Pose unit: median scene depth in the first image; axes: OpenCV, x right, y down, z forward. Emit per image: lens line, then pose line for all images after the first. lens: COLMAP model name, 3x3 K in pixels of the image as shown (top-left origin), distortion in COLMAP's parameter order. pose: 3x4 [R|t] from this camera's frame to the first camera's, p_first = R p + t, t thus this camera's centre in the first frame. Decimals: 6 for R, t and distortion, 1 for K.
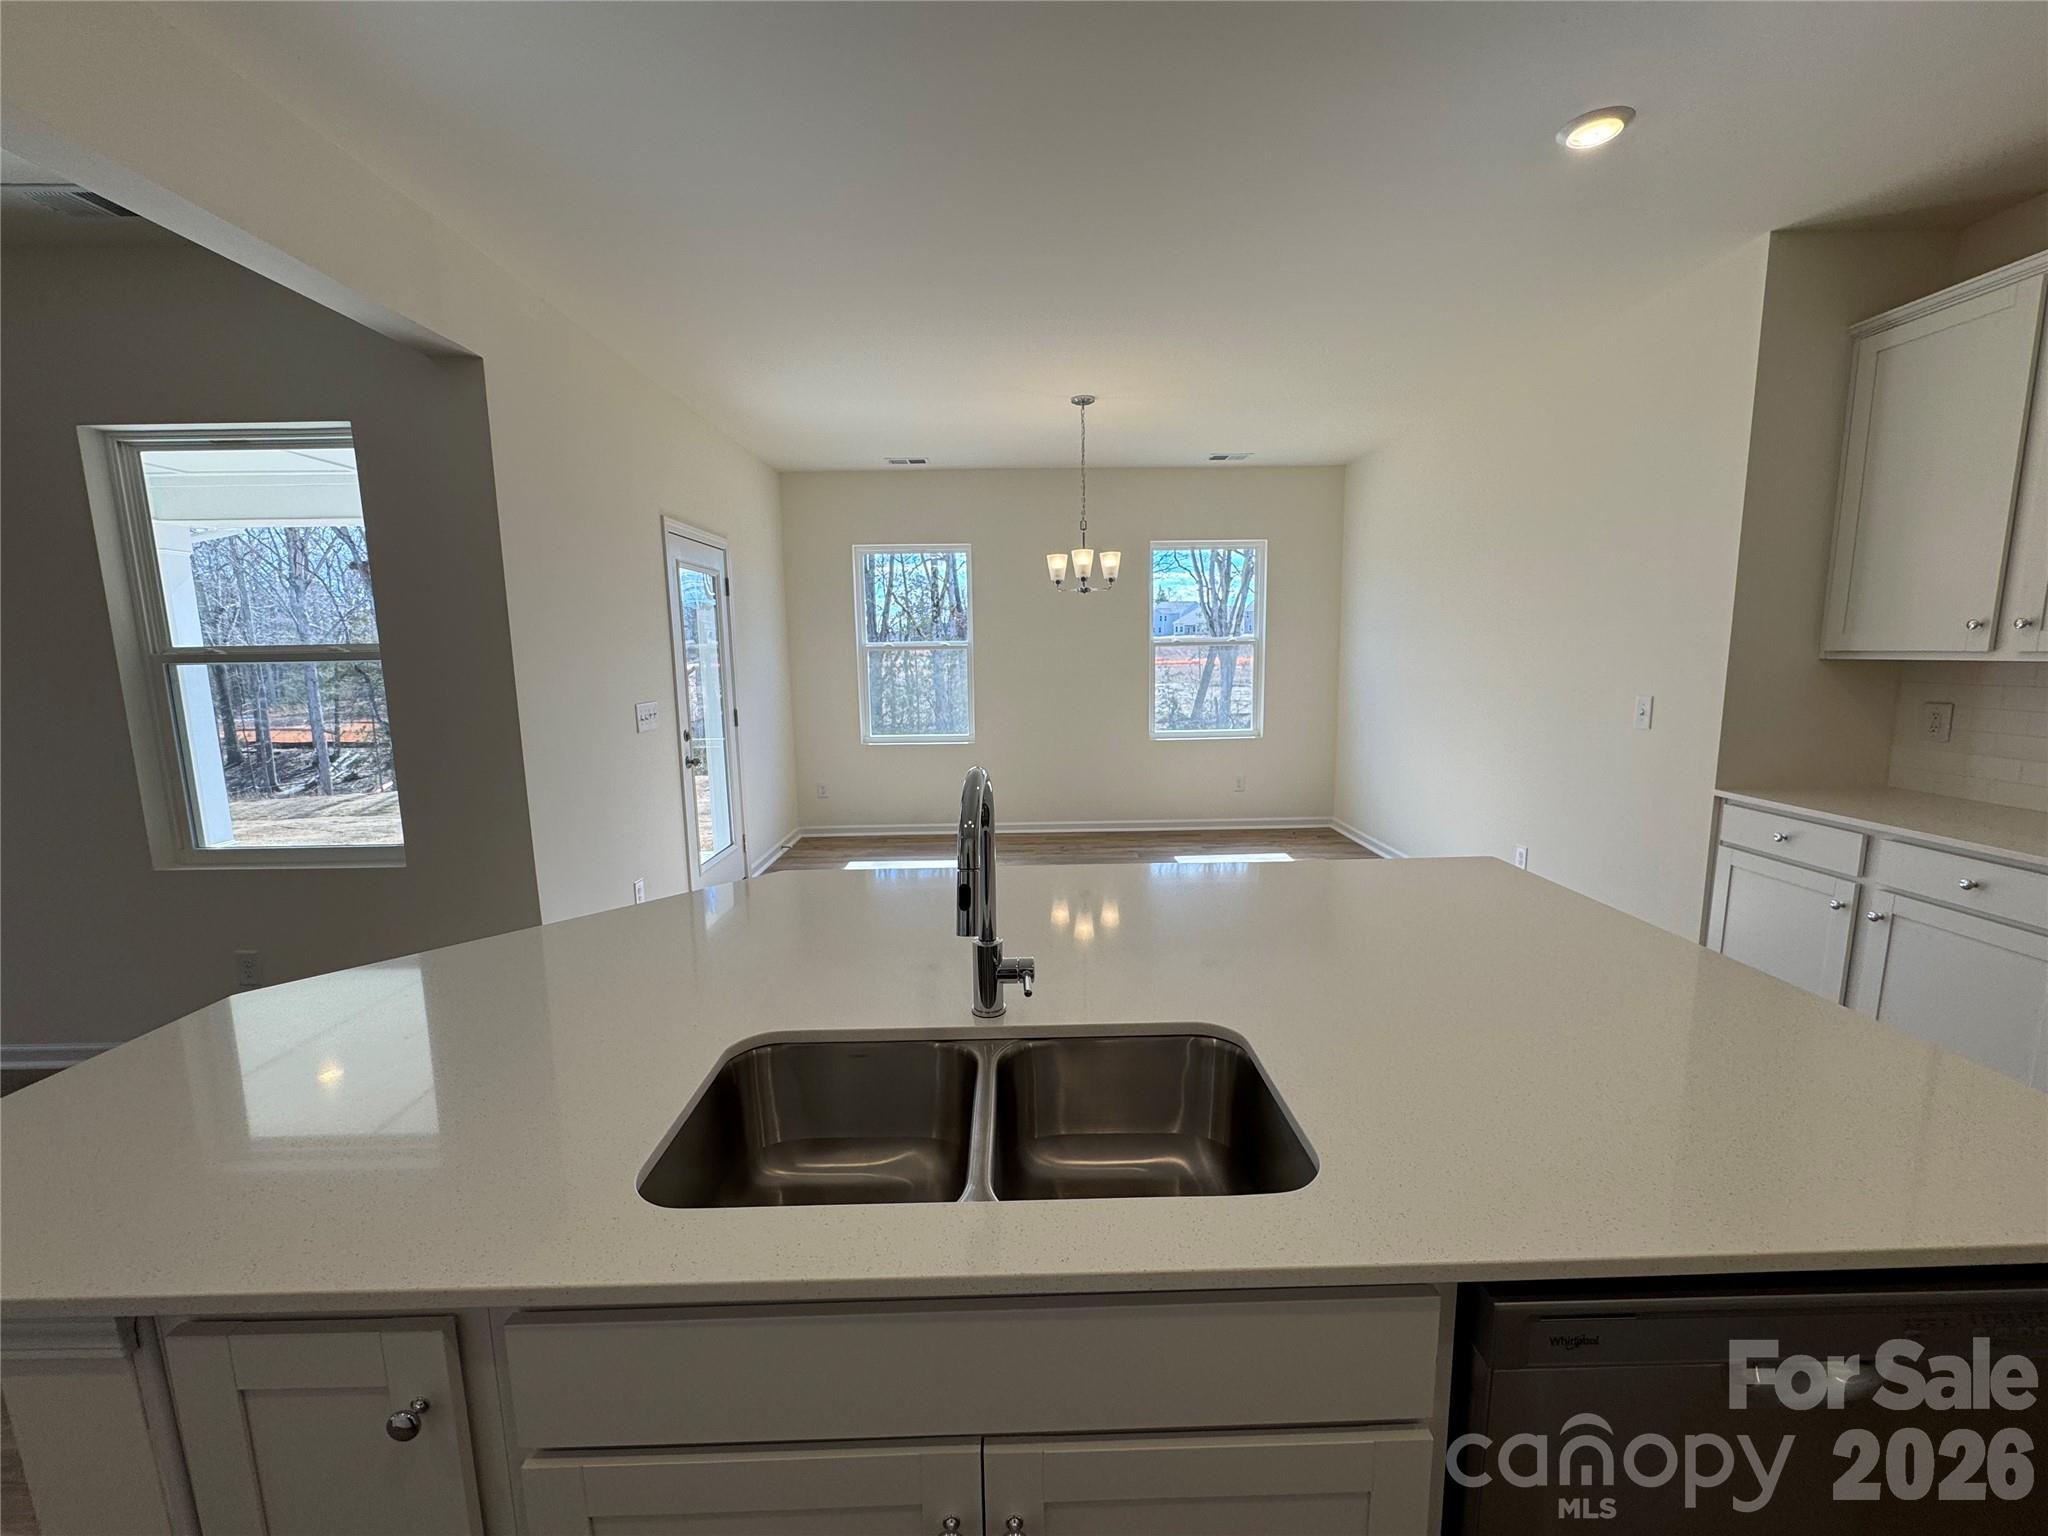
lens RADIAL K [[814.1, 0, 1021.1], [0, 814.1, 765.9], [0, 0, 1]] dist [-0.004178, 0.000682]
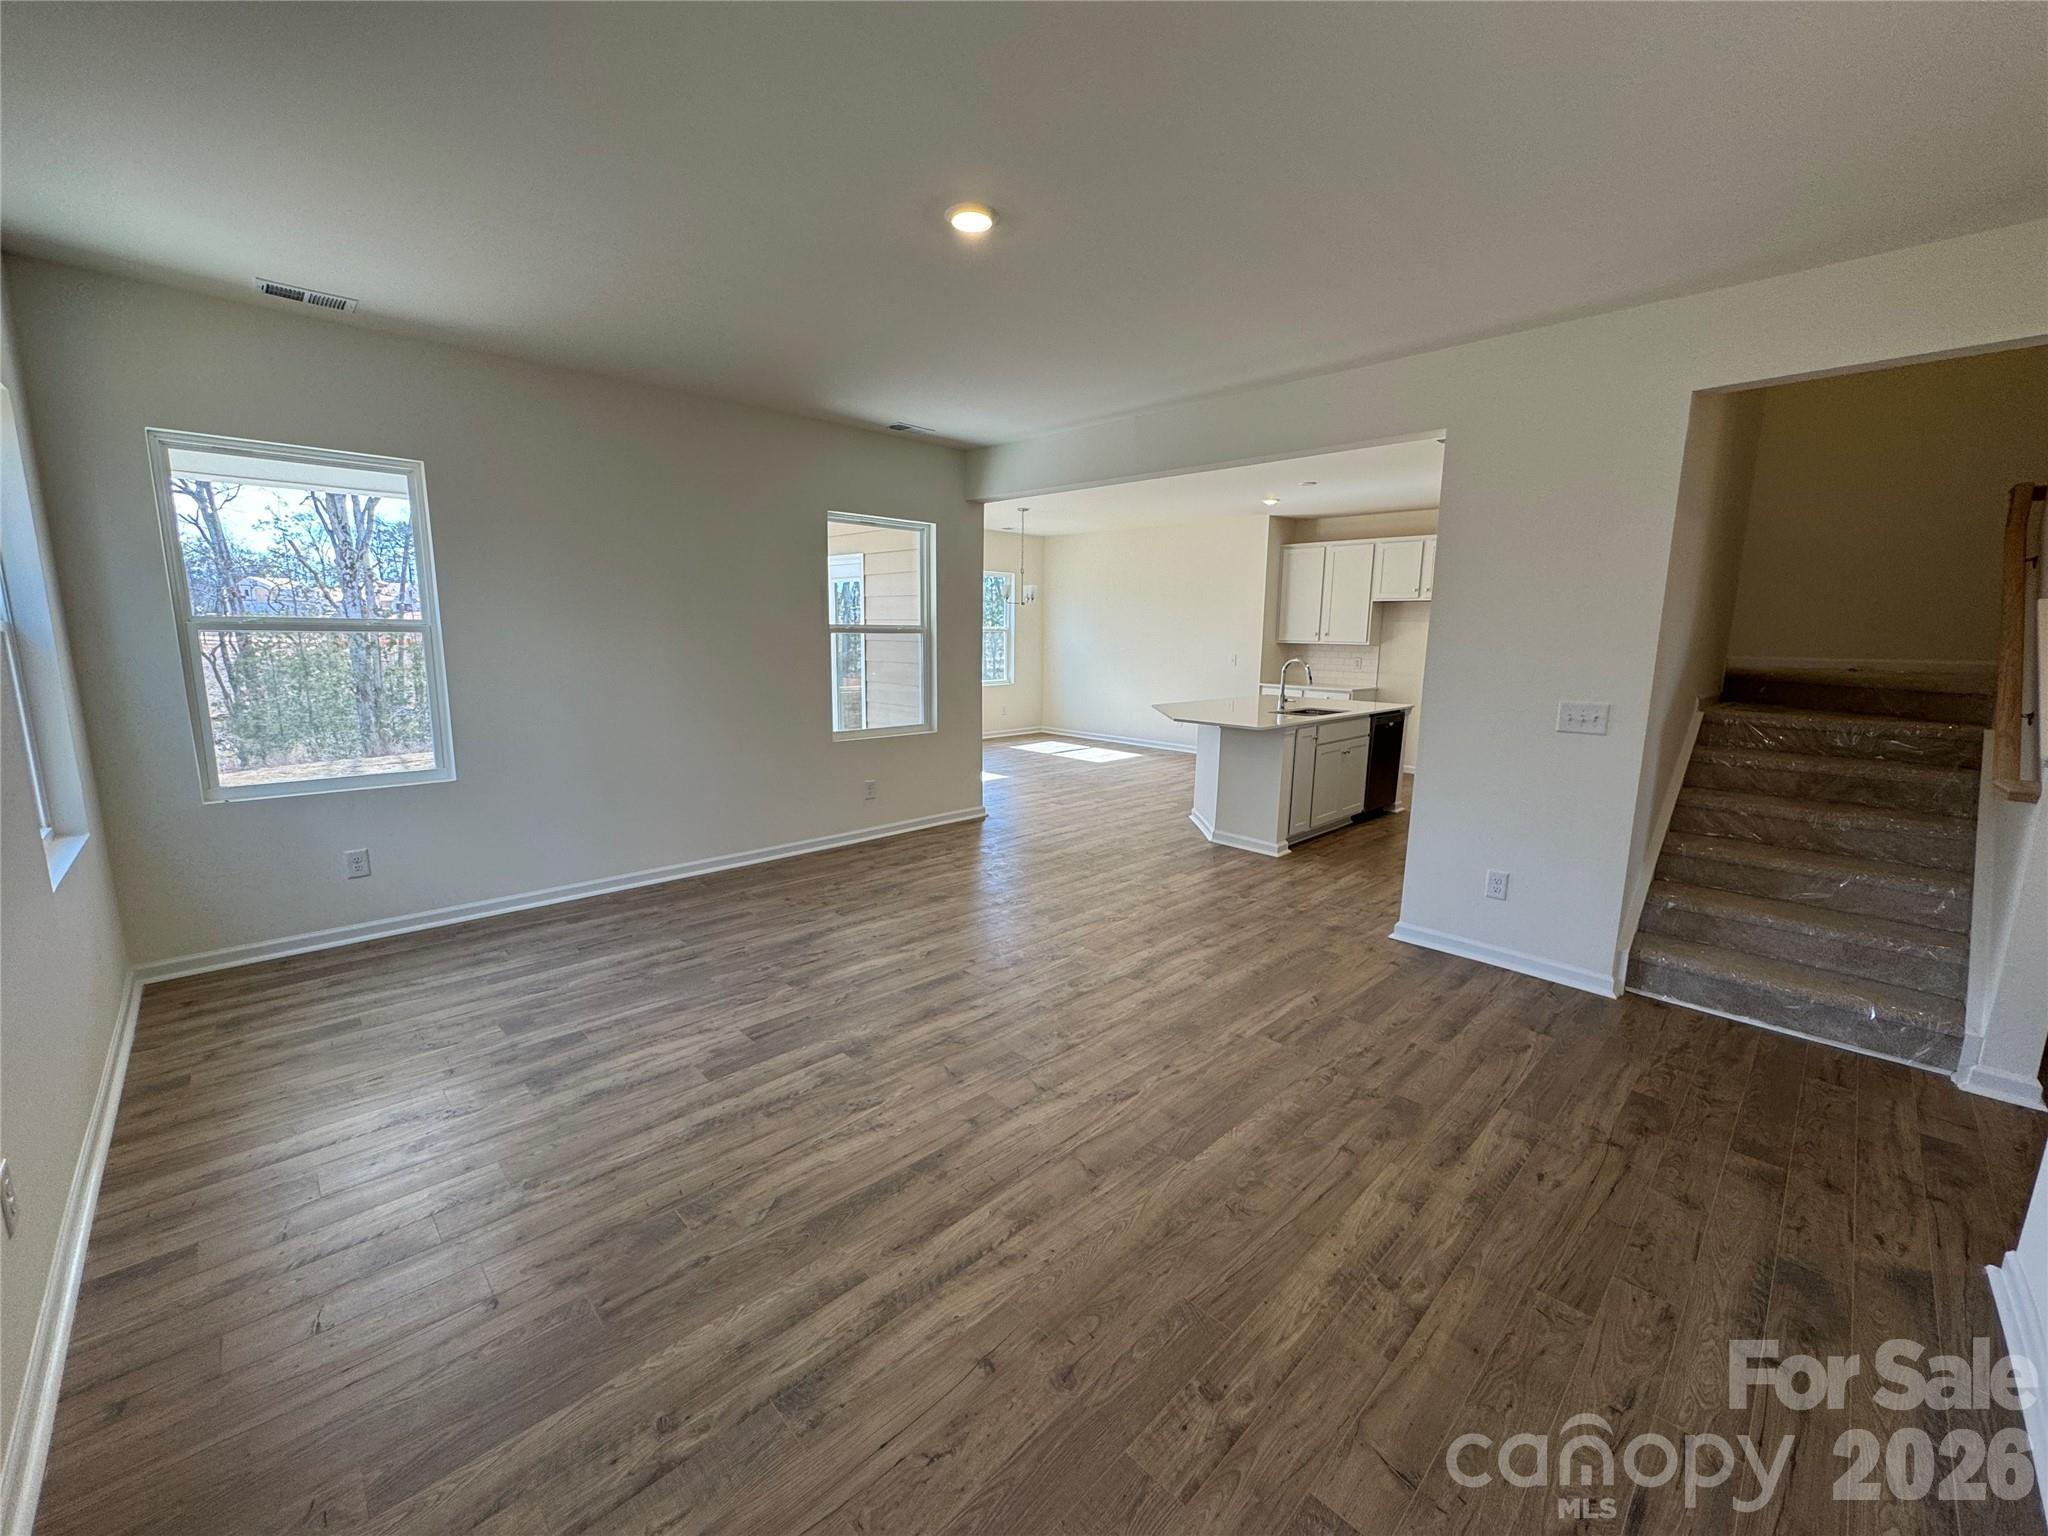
lens RADIAL K [[814.1, 0, 1025.3], [0, 814.1, 765.6], [0, 0, 1]] dist [-0.004178, 0.000682]
pose [[0.723991, -0.089203, 0.684017, -2.070789], [0.073649, 0.995931, 0.051927, 0.119699], [-0.685866, 0.012783, 0.727616, -0.702845]]
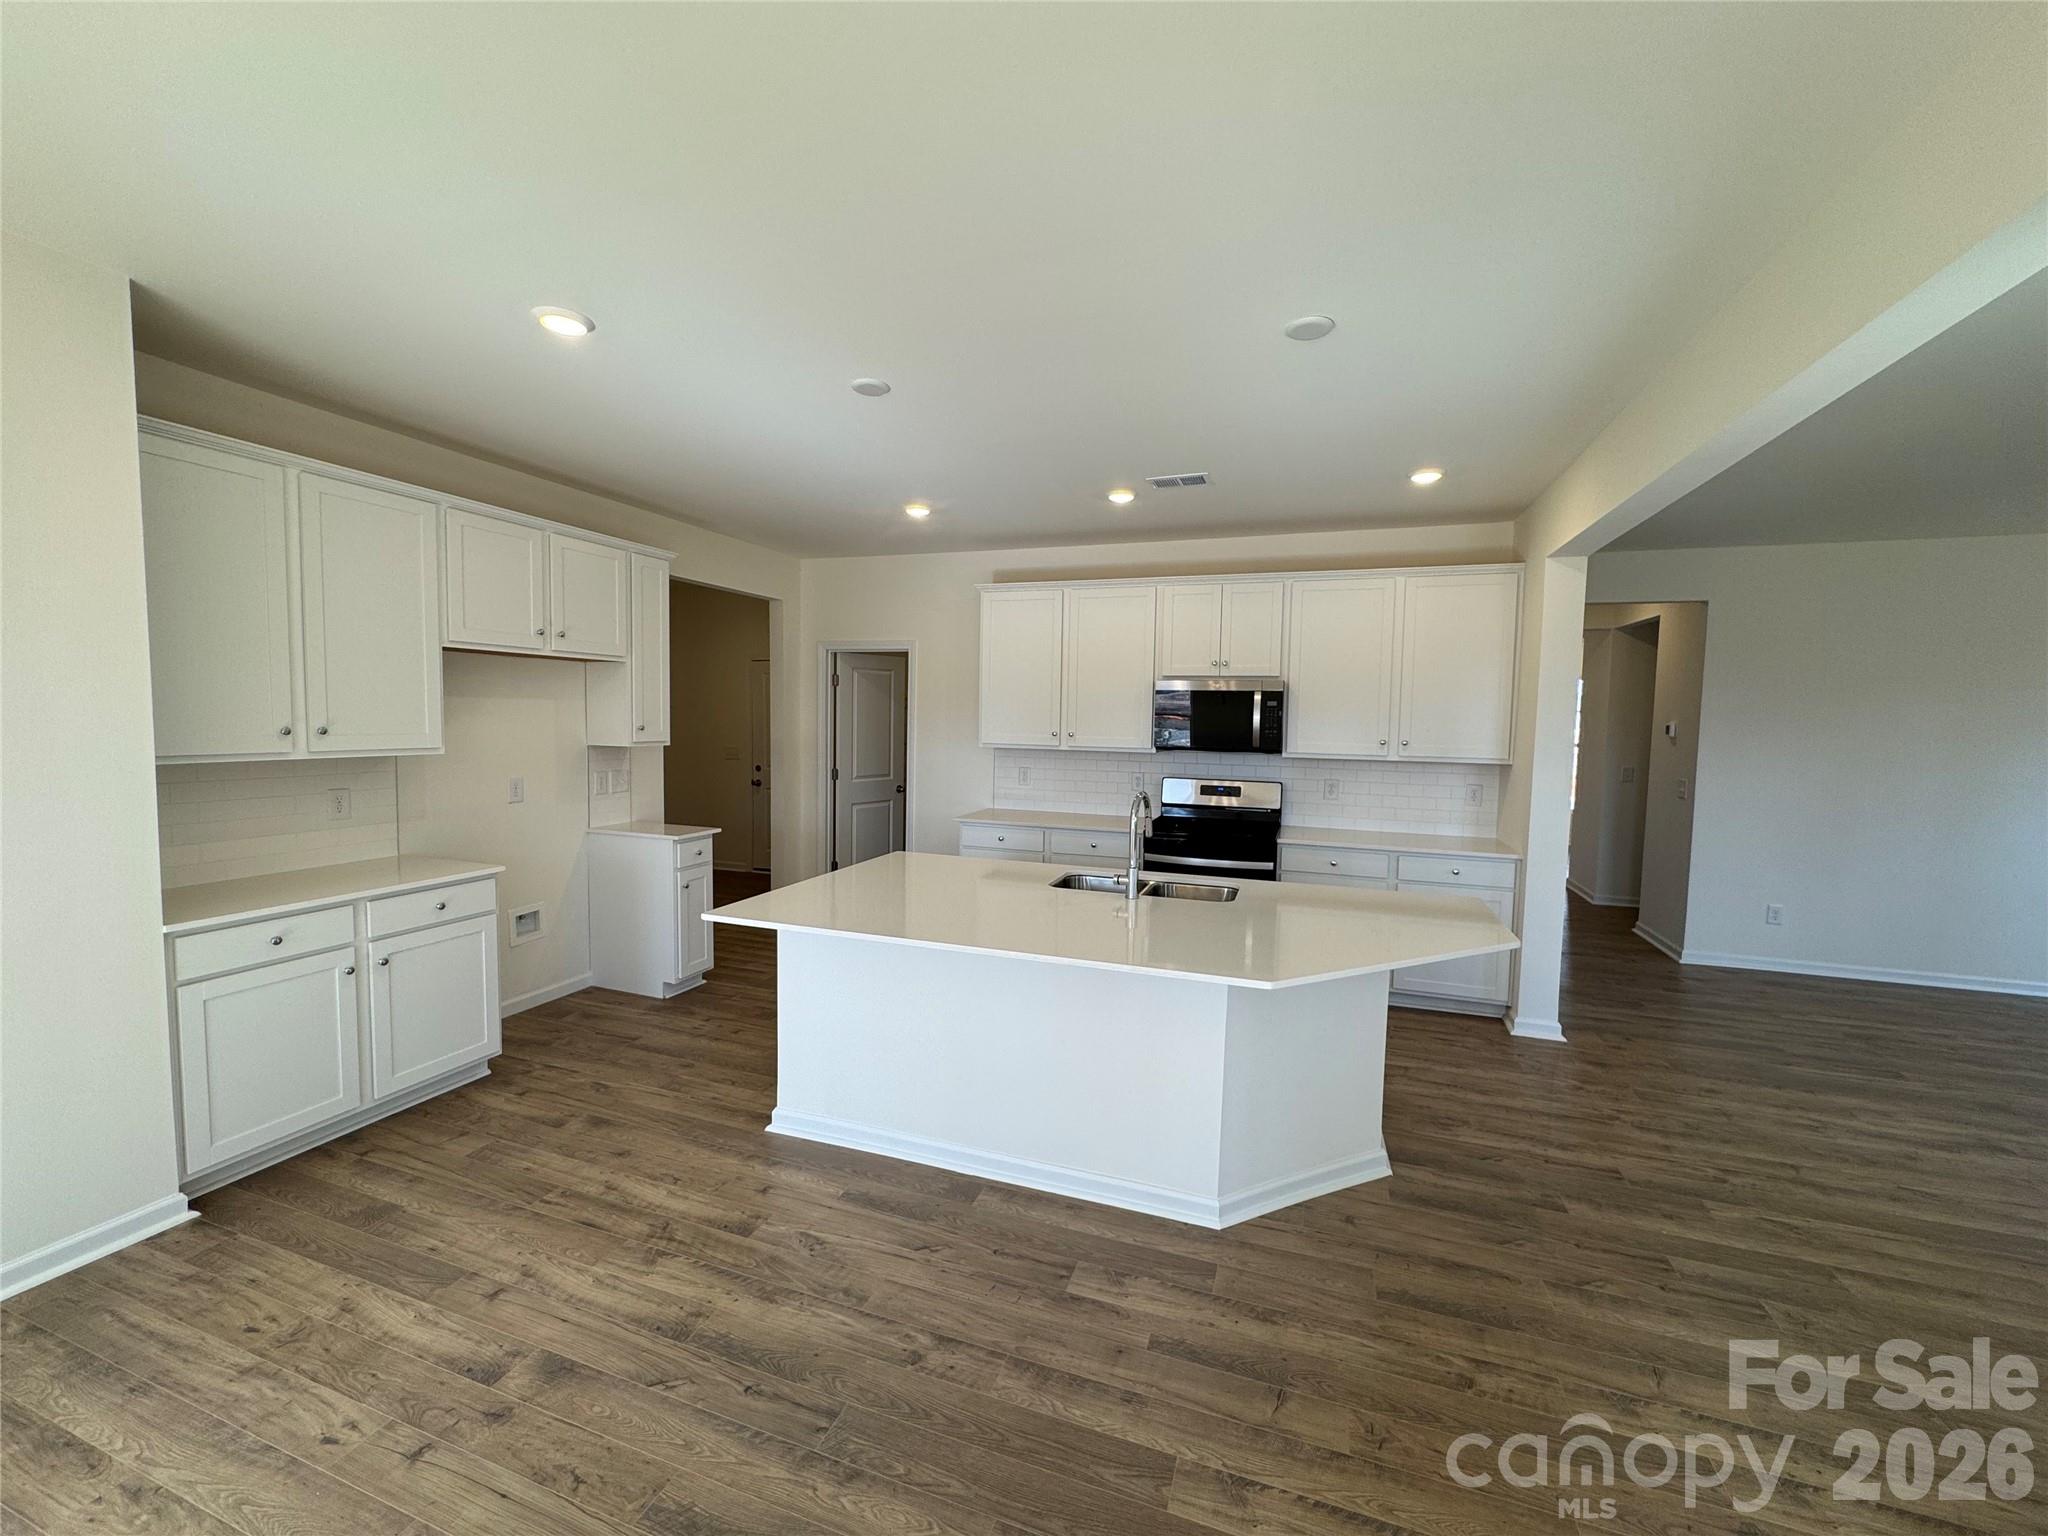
lens RADIAL K [[814.1, 0, 1021.2], [0, 814.1, 763.3], [0, 0, 1]] dist [-0.004178, 0.000682]
pose [[-0.936204, -0.023379, 0.350678, -0.252810], [0.046031, 0.981034, 0.188292, -0.255758], [-0.348429, 0.192422, -0.917372, 1.460223]]
